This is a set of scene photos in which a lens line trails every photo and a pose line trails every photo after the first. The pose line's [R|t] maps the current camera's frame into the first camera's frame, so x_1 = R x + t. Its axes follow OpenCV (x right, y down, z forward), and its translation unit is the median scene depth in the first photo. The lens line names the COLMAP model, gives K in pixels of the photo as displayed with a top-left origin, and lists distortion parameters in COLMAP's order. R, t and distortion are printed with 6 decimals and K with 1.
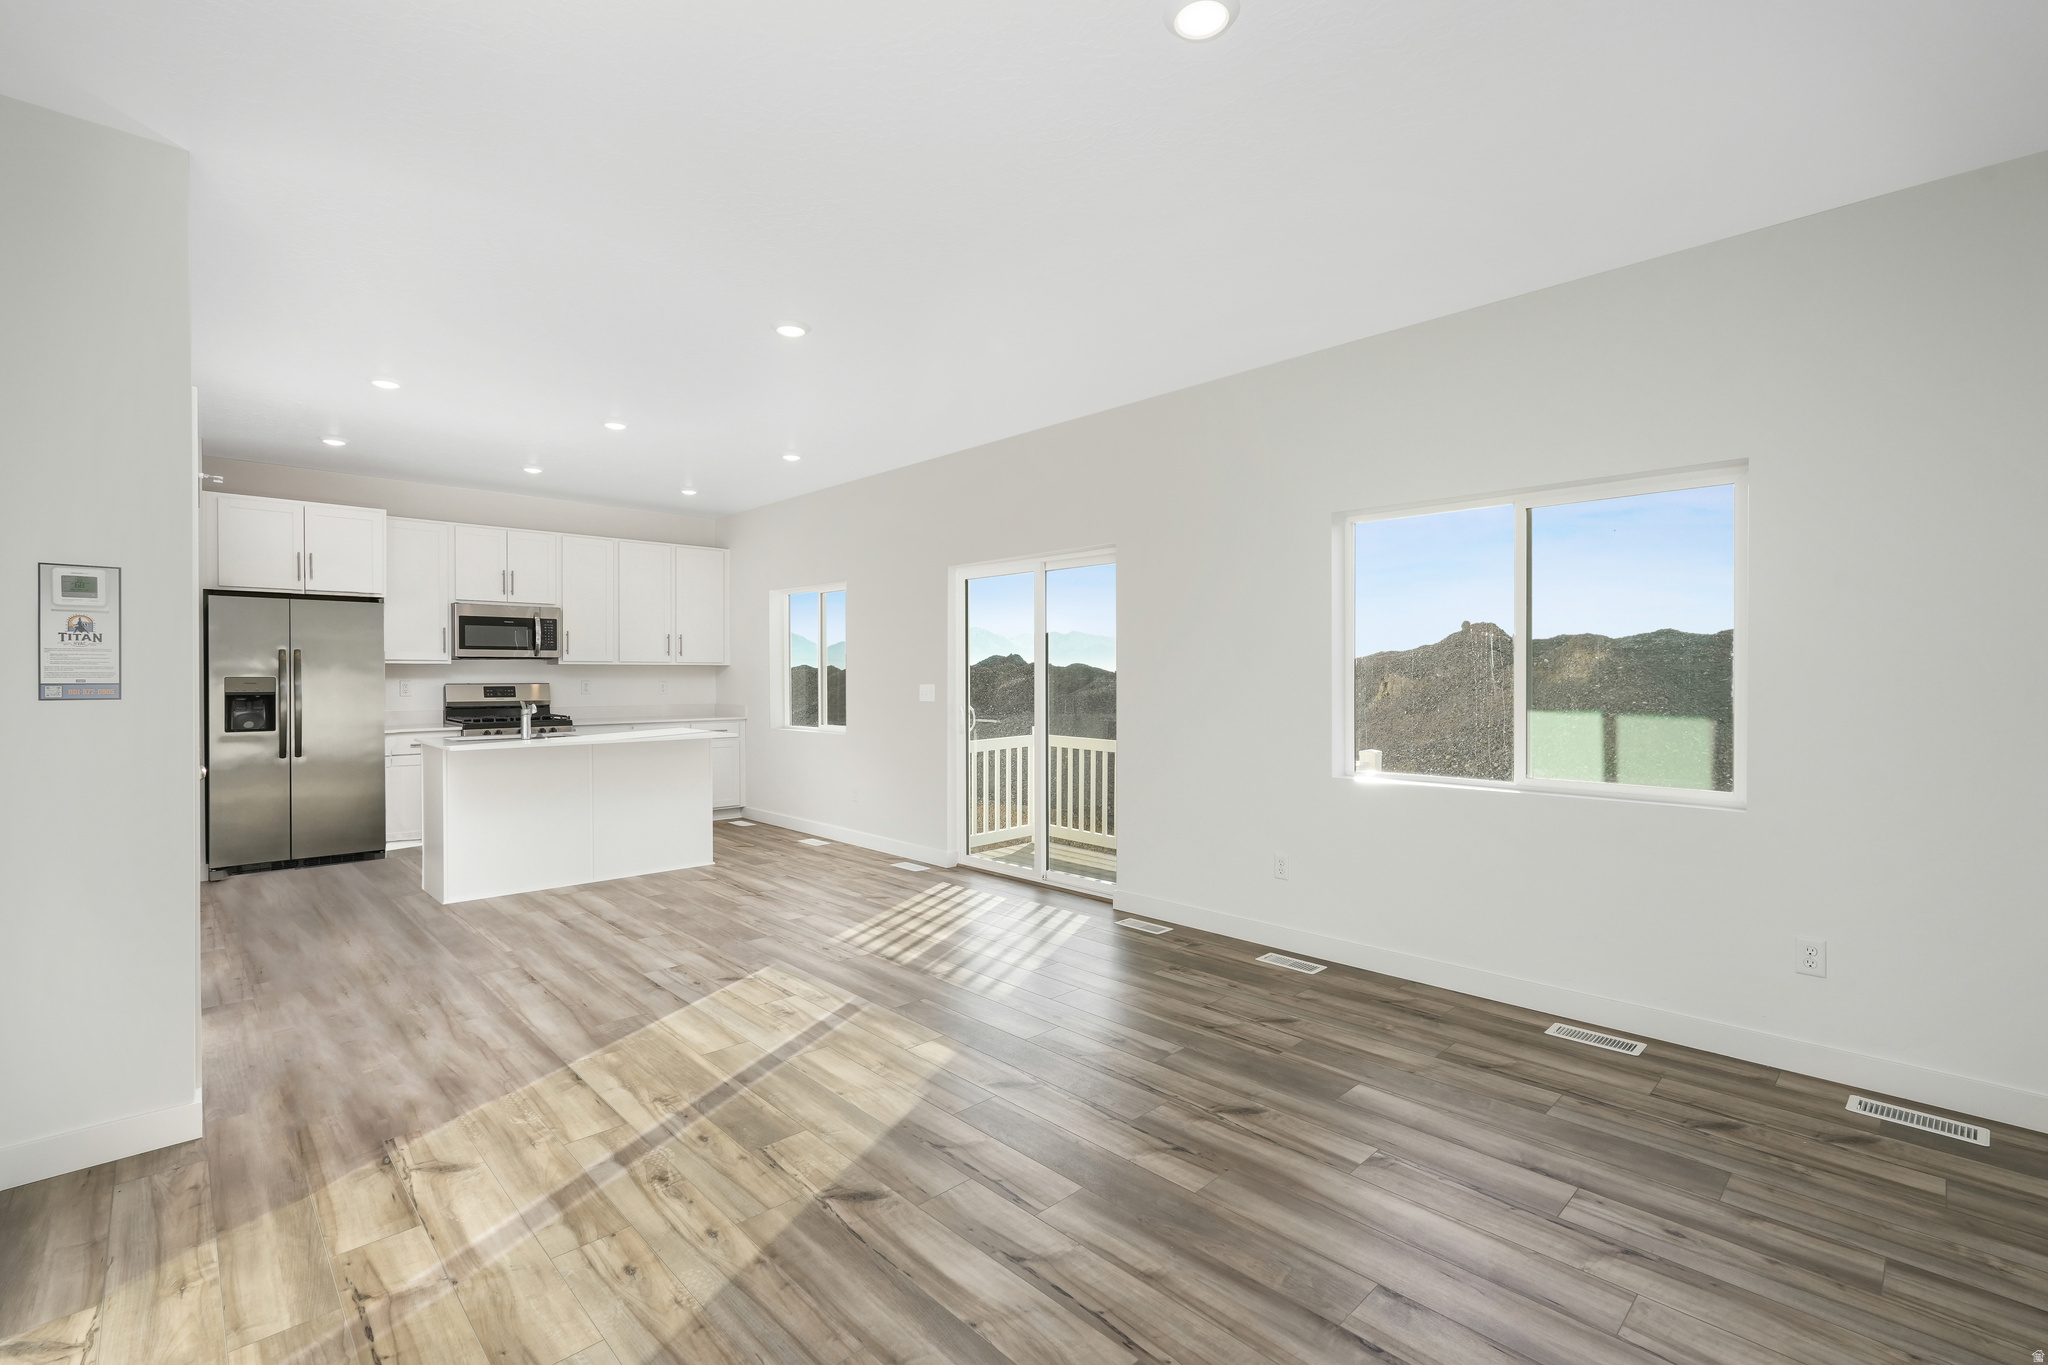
lens RADIAL K [[905.9, 0, 1033.7], [0, 905.9, 673.7], [0, 0, 1]] dist [-0.007425, 0.003149]
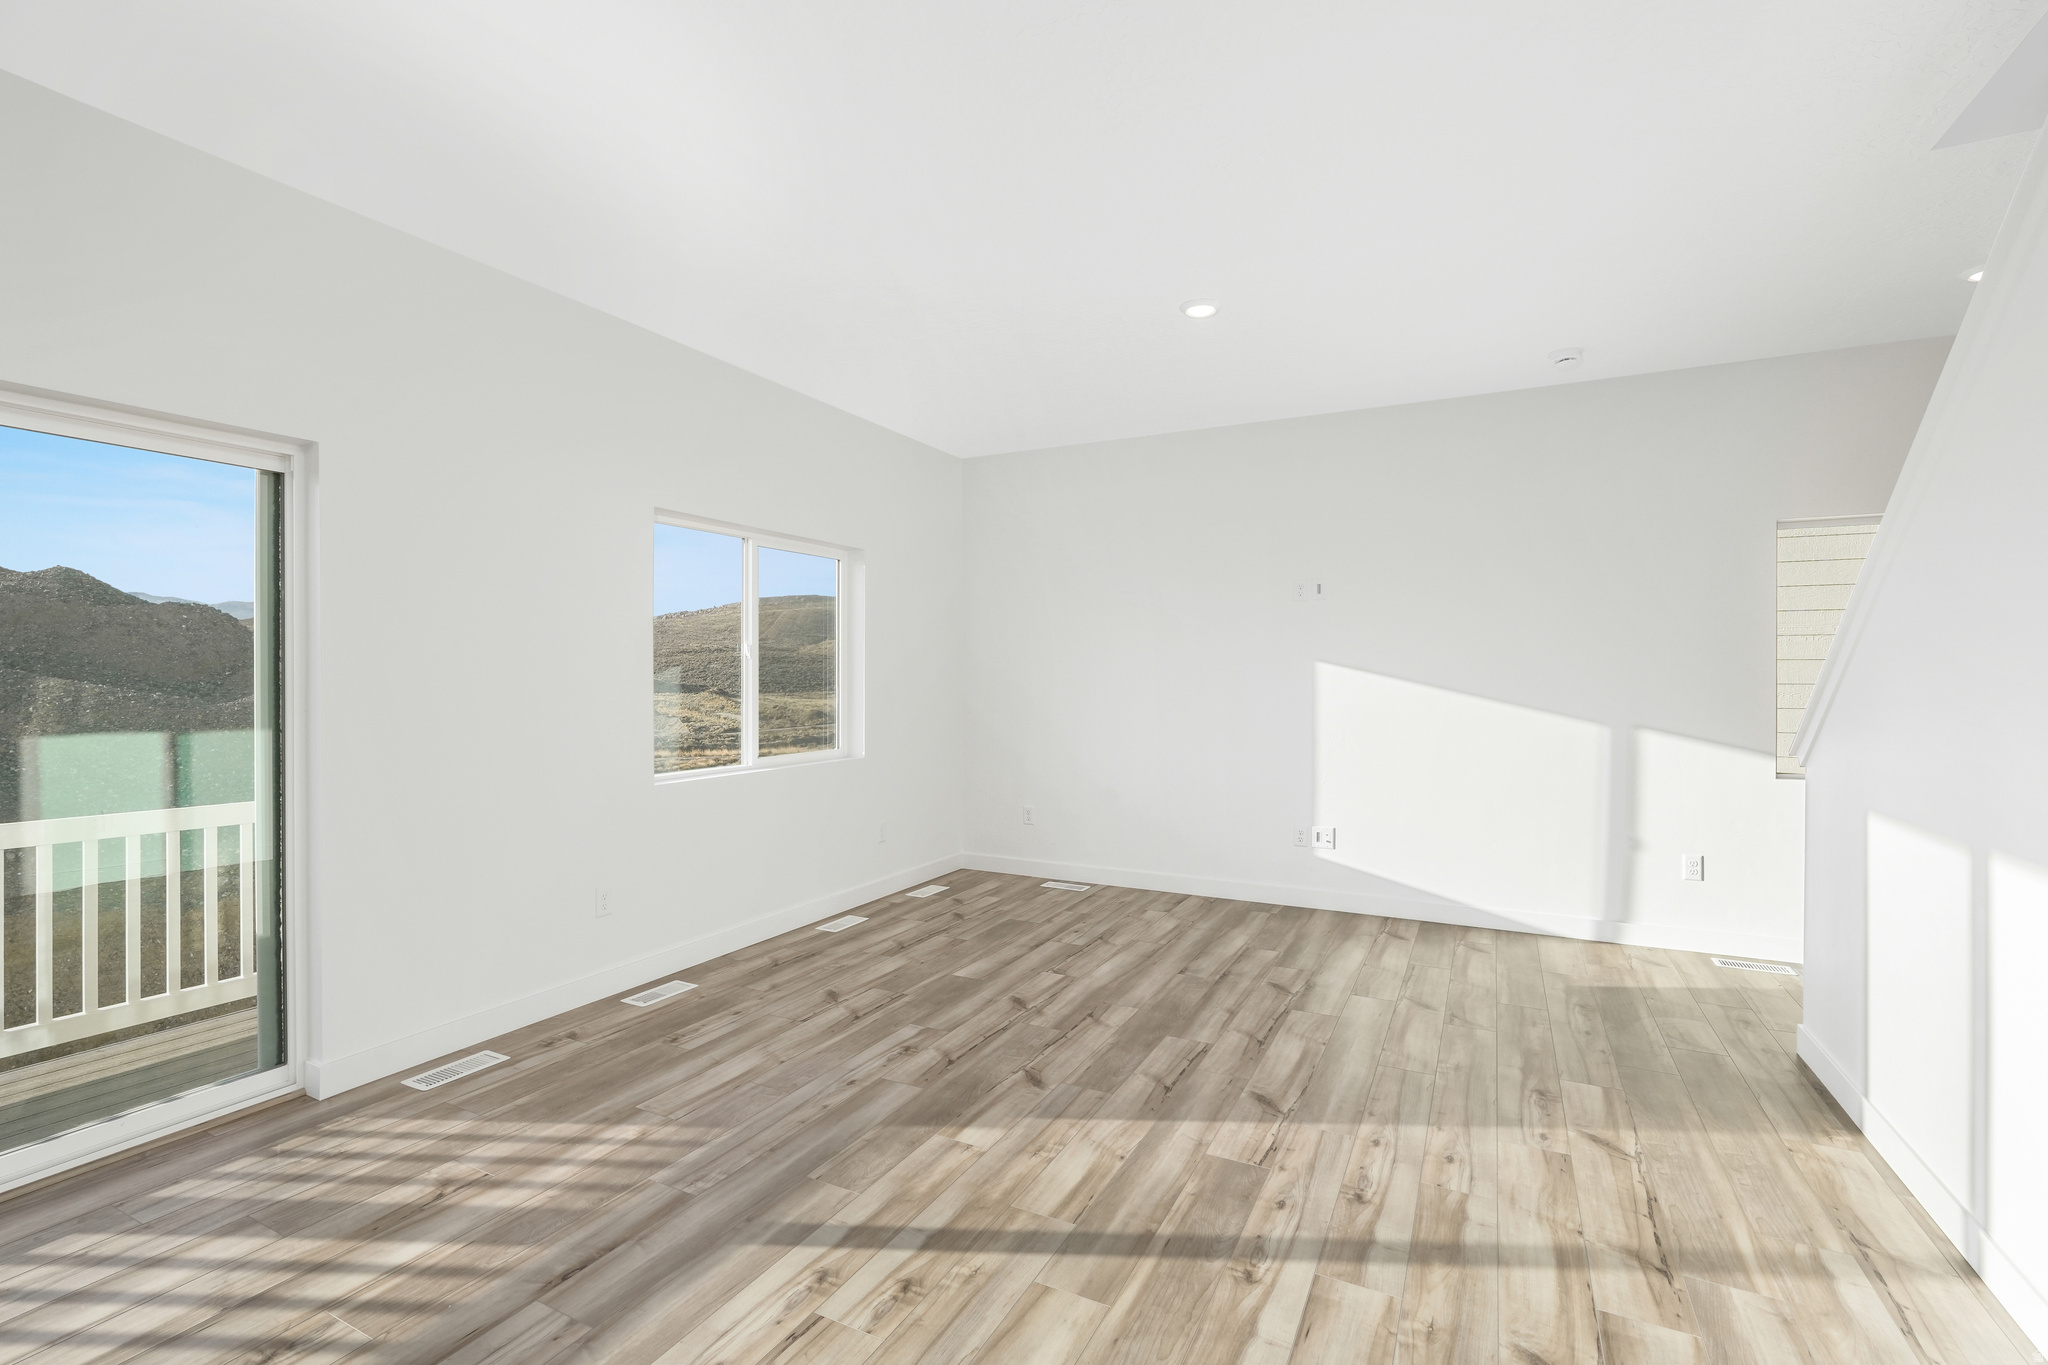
lens RADIAL K [[905.9, 0, 1029.5], [0, 905.9, 680.3], [0, 0, 1]] dist [-0.007425, 0.003149]
pose [[-0.316953, -0.001899, 0.948439, -1.383829], [-0.001182, 0.999998, 0.001608, 0.007621], [-0.948441, -0.000612, -0.316954, 1.869631]]
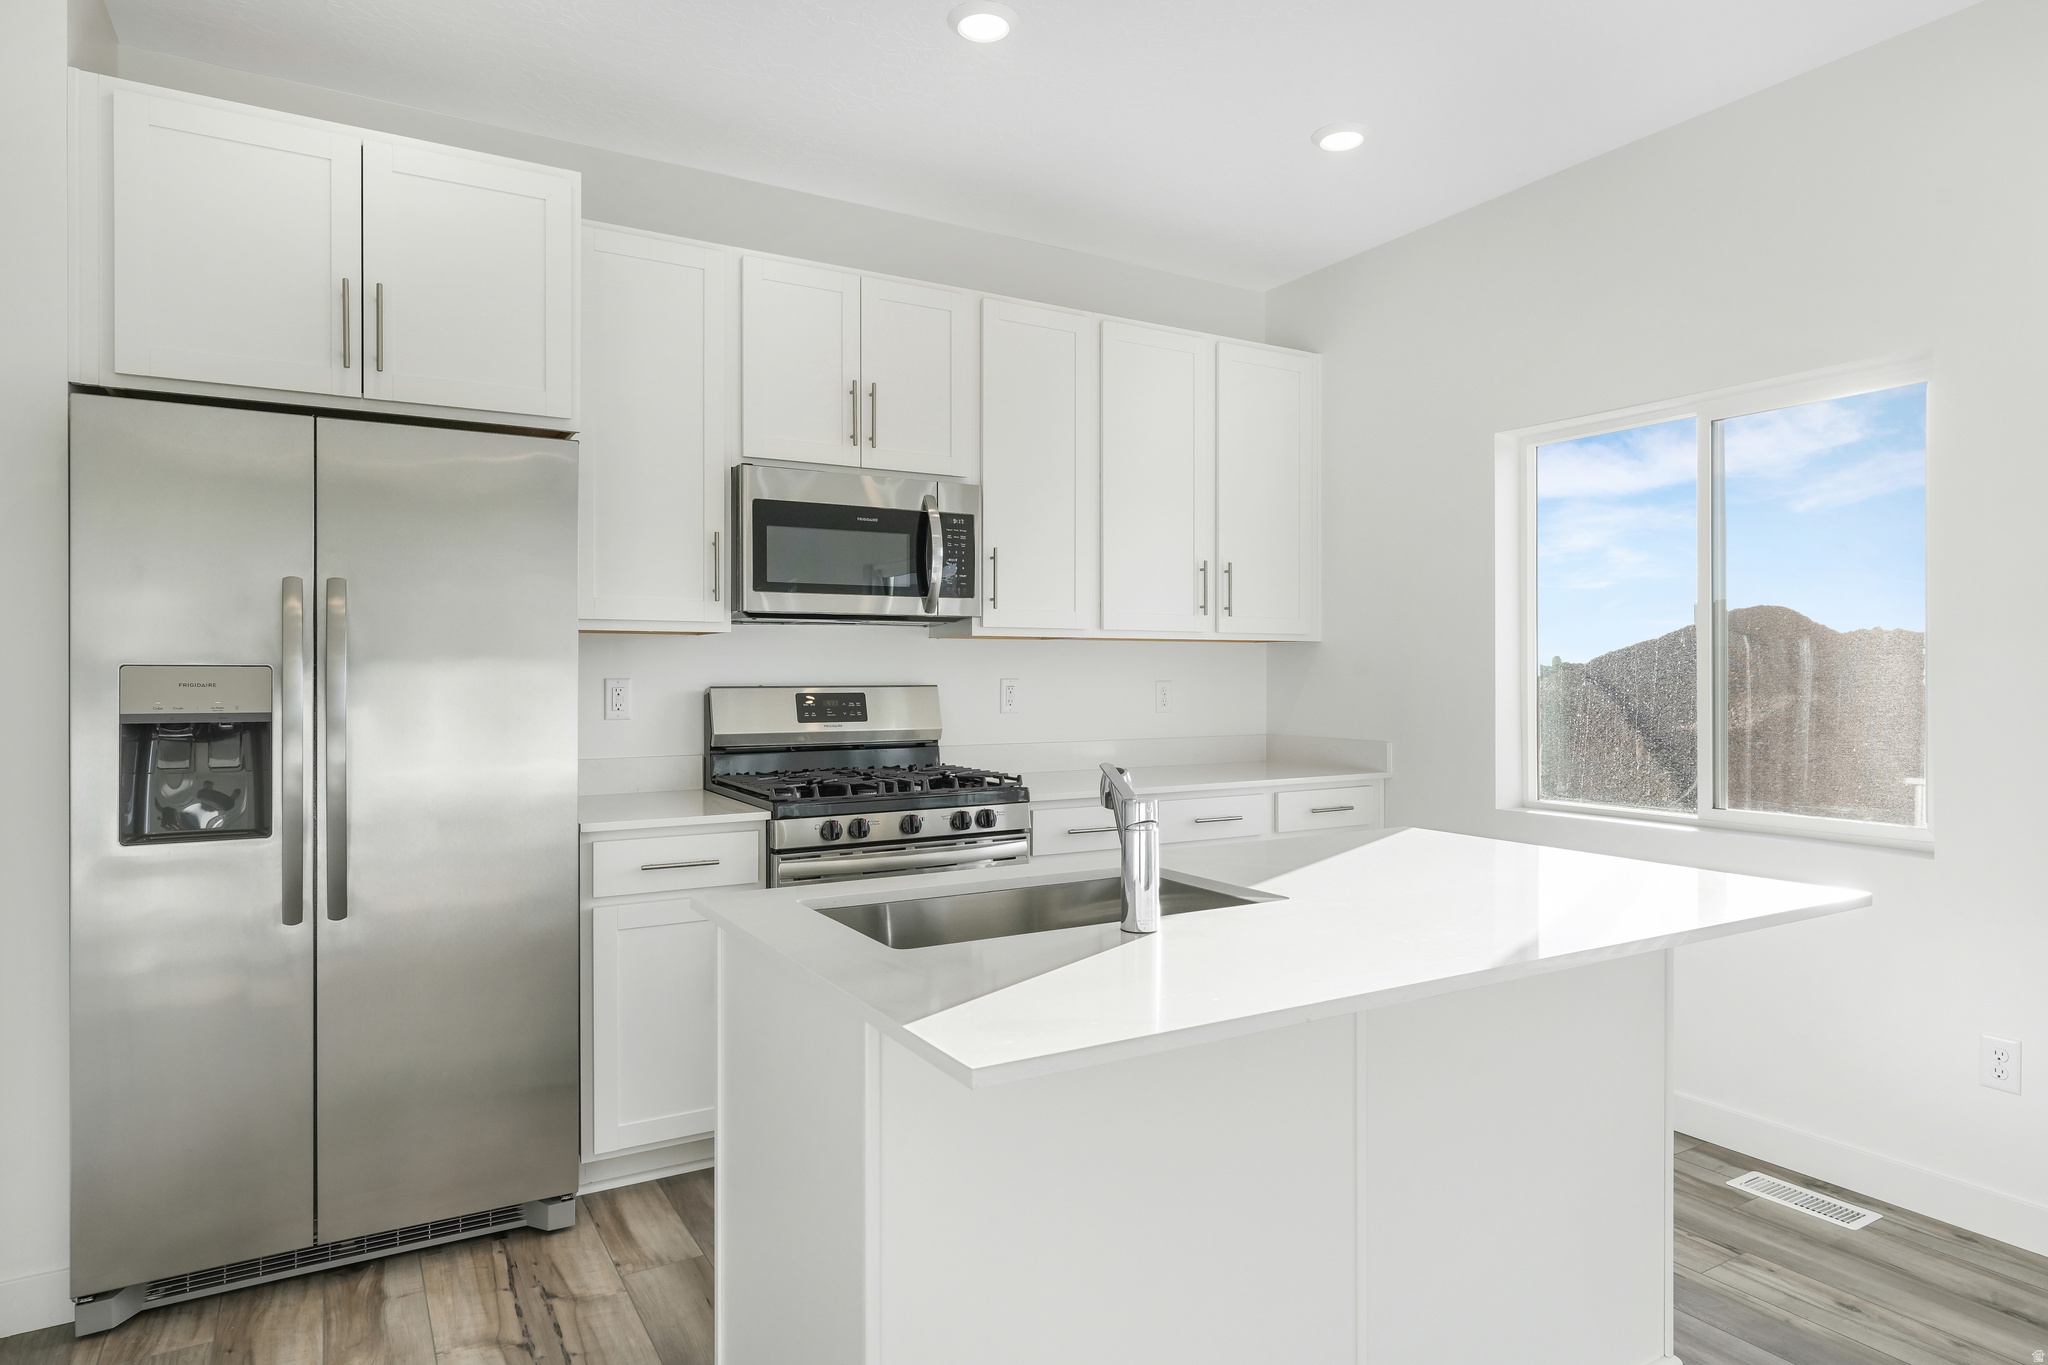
lens RADIAL K [[1175.5, 0, 1033.4], [0, 1175.5, 676.6], [0, 0, 1]] dist [0.005136, -0.002860]
pose [[0.974962, 0.006058, -0.222288, -0.333689], [-0.004006, 0.999945, 0.009681, 0.001612], [0.222335, -0.008548, 0.974933, 0.447800]]
